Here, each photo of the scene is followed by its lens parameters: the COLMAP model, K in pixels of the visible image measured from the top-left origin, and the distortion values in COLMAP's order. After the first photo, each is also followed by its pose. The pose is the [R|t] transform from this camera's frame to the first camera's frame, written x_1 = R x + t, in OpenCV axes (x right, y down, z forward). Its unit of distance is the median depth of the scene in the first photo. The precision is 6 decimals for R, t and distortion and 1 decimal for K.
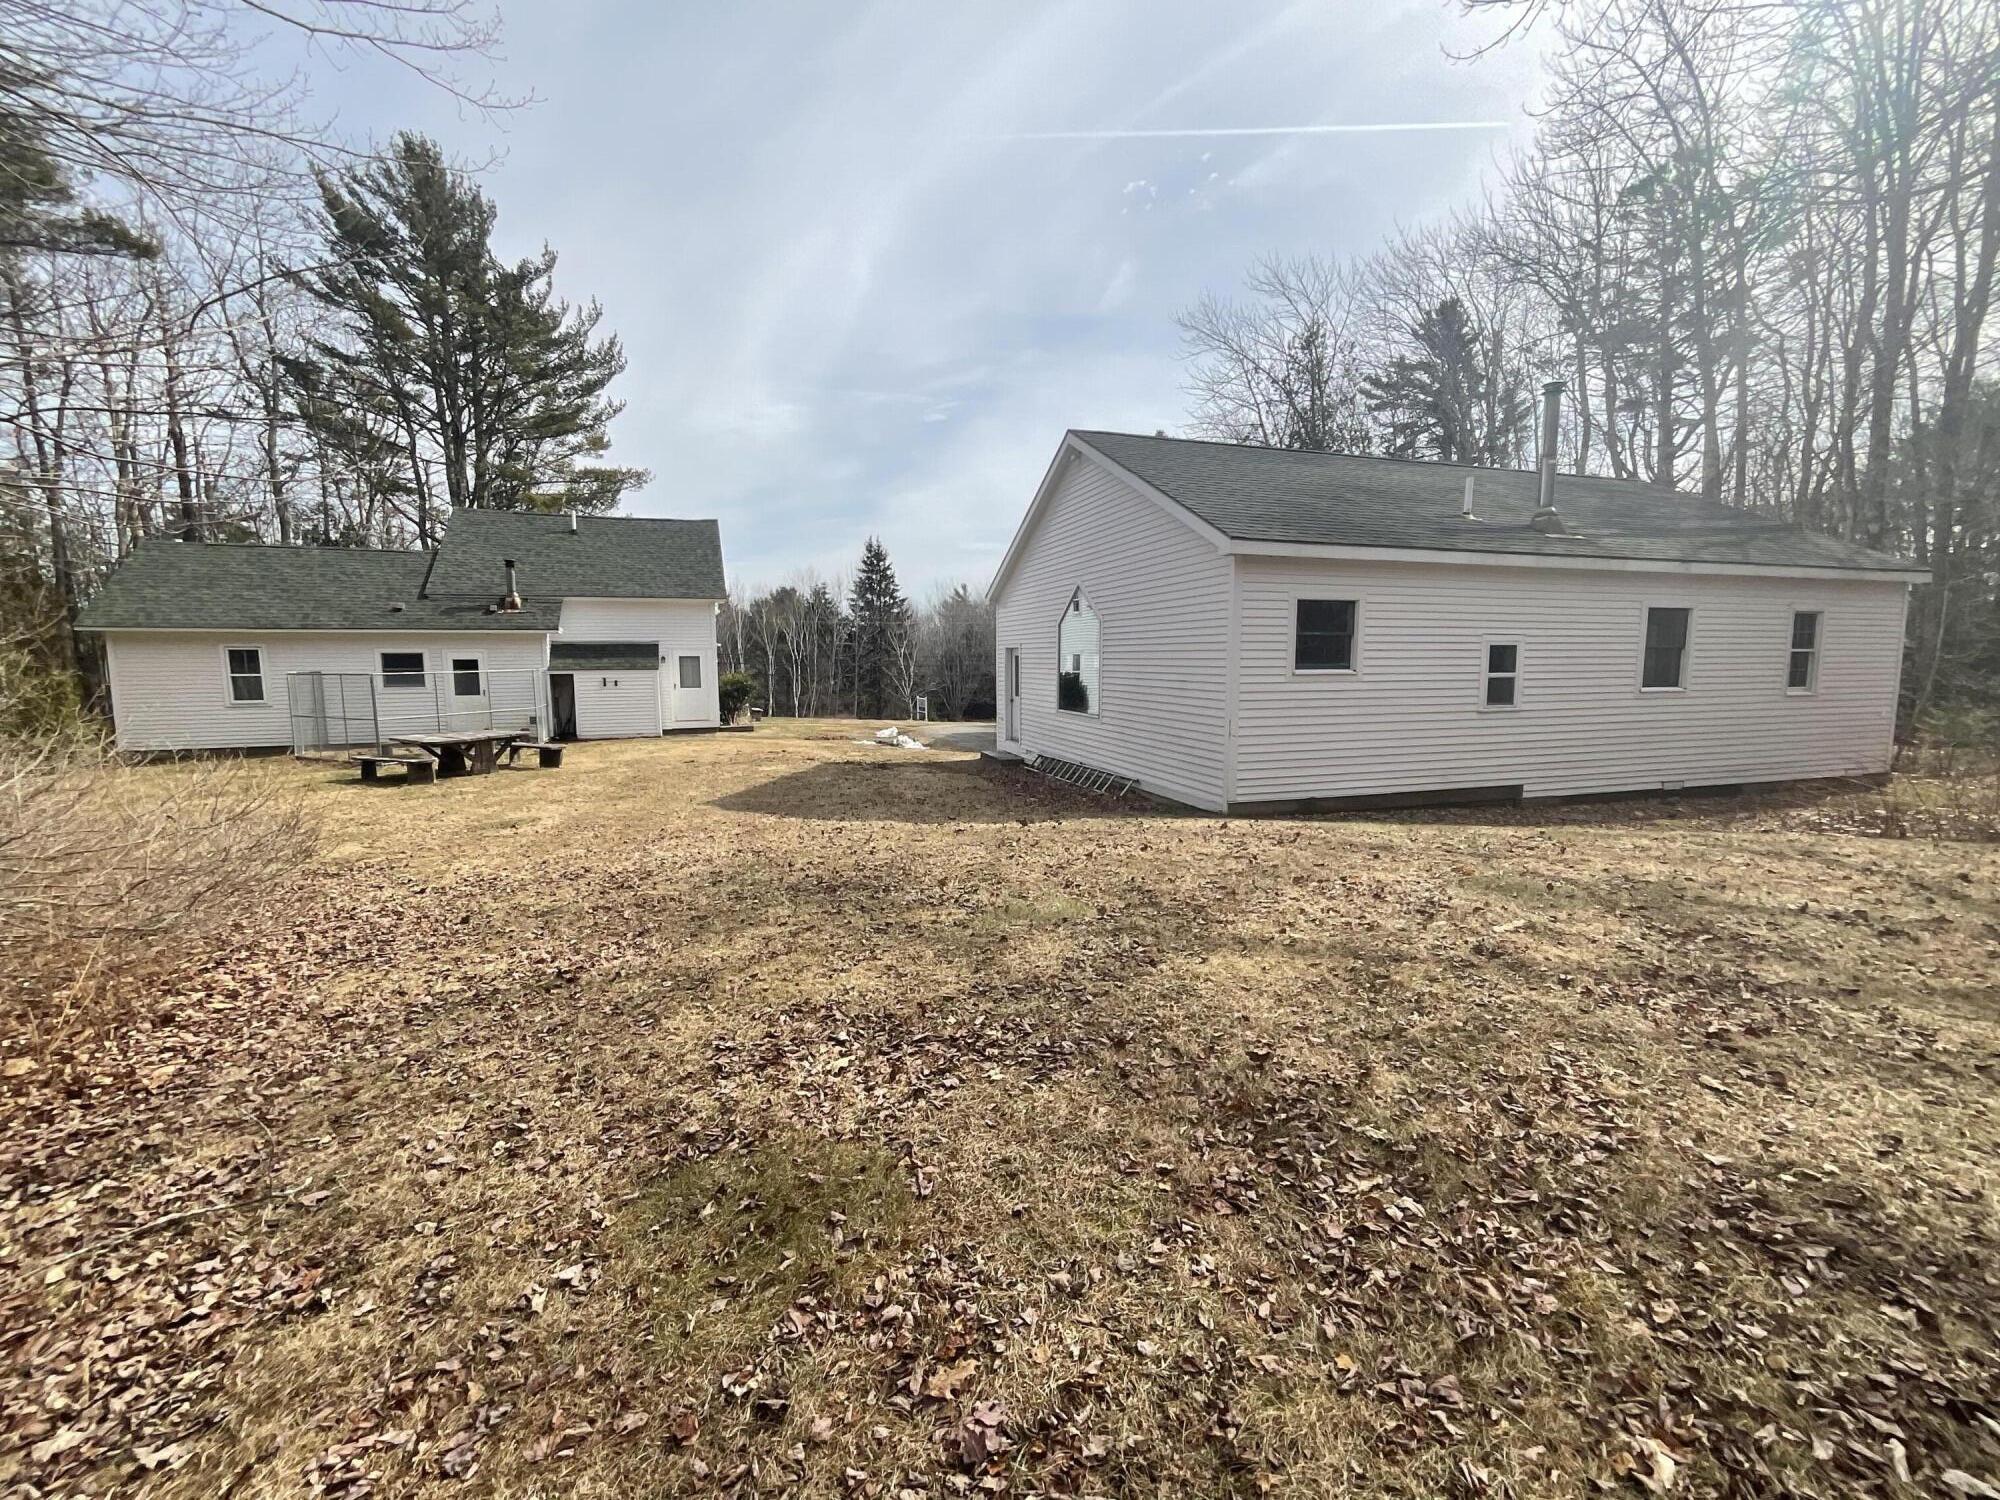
lens RADIAL K [[812.1, 0, 998.7], [0, 812.1, 748.7], [0, 0, 1]] dist [0.000089, -0.002227]
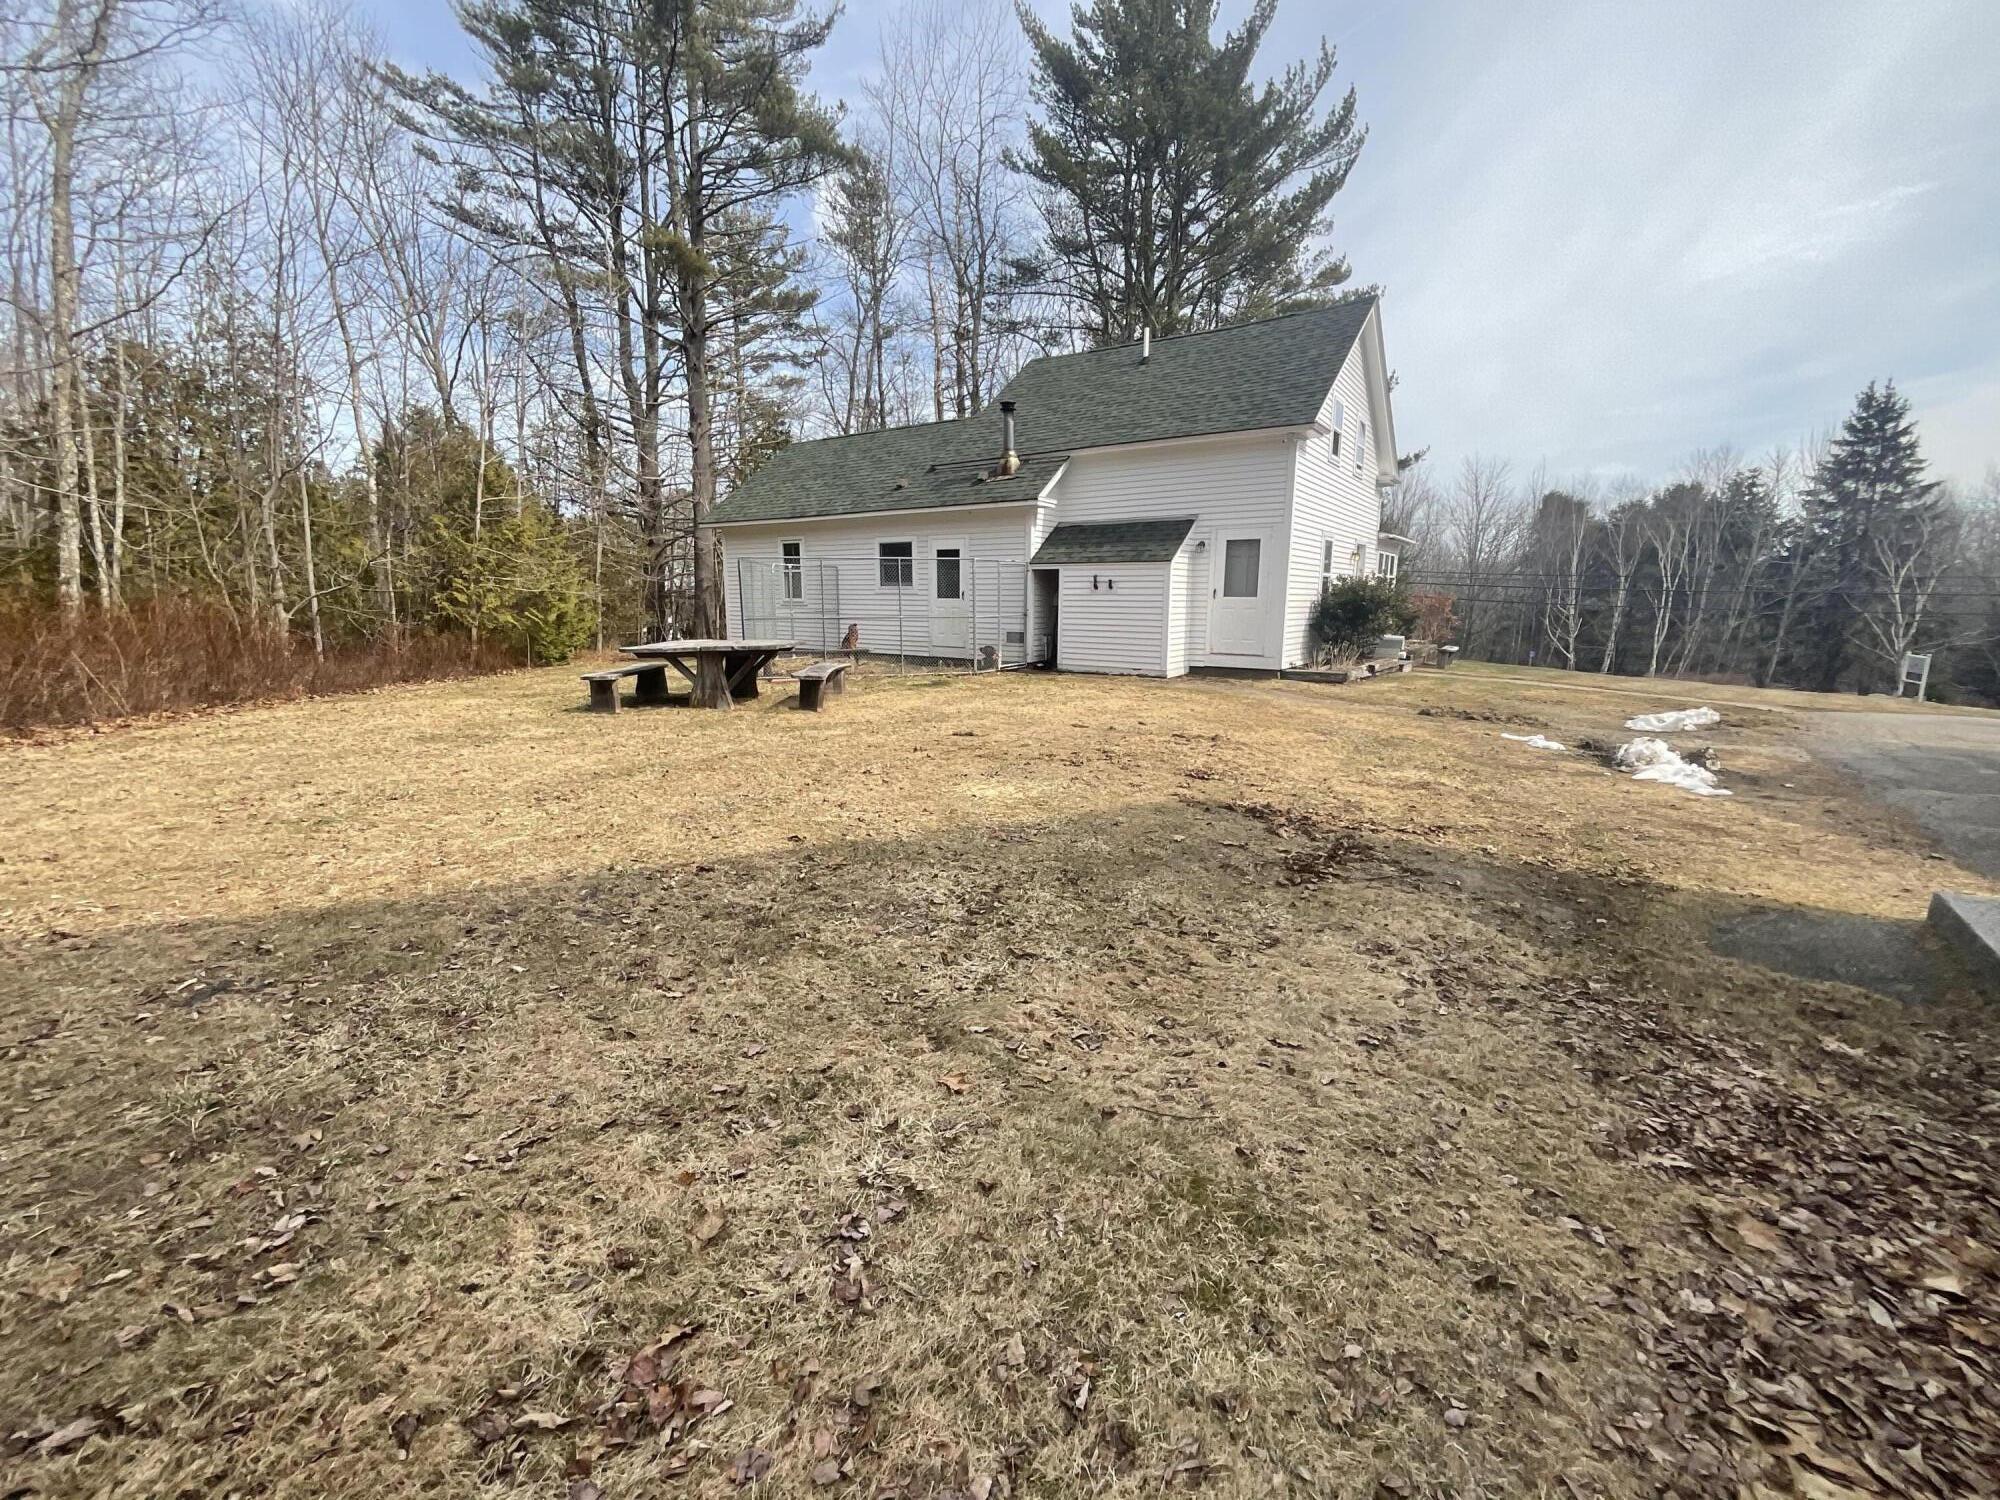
lens RADIAL K [[812.1, 0, 1002.4], [0, 812.1, 748.2], [0, 0, 1]] dist [0.000089, -0.002227]
pose [[0.567622, 0.160110, -0.807571, 0.003123], [-0.100034, 0.987052, 0.125382, -0.021435], [0.817190, 0.009615, 0.576289, 0.471083]]
